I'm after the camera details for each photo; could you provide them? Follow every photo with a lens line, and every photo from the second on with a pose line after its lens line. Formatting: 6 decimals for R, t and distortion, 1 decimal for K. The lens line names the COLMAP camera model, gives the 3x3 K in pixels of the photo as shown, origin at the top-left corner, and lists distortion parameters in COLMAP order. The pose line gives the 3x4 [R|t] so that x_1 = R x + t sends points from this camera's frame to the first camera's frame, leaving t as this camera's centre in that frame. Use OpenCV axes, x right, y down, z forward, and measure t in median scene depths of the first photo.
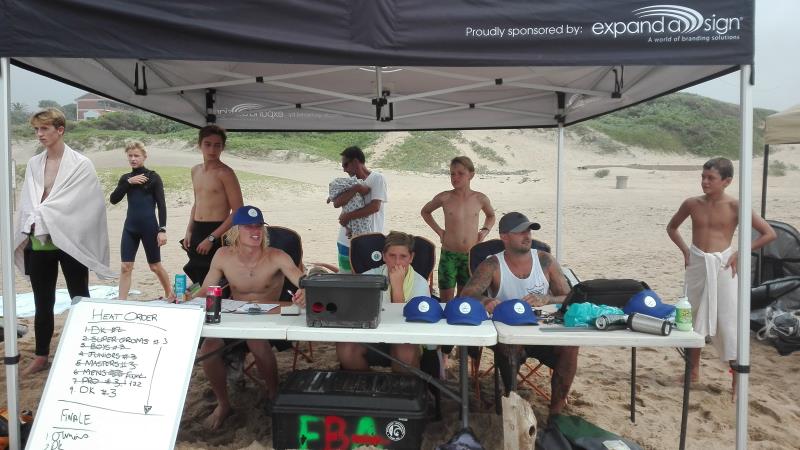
lens RADIAL K [[635.6, 0, 403.5], [0, 635.6, 225.6], [0, 0, 1]] dist [0.011048, -0.066866]
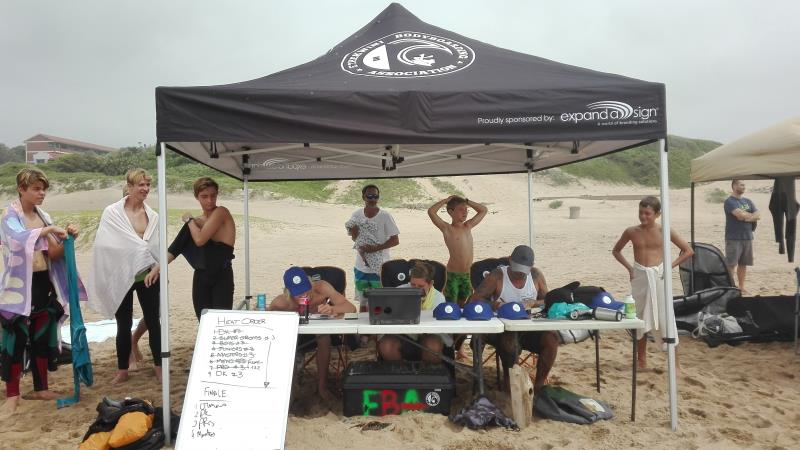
lens RADIAL K [[635.6, 0, 394.6], [0, 635.6, 222.8], [0, 0, 1]] dist [0.011048, -0.066866]
pose [[0.998147, -0.025529, 0.055228, -0.159464], [0.028699, 0.997939, -0.057389, 0.014142], [-0.053649, 0.058868, 0.996823, -0.401278]]
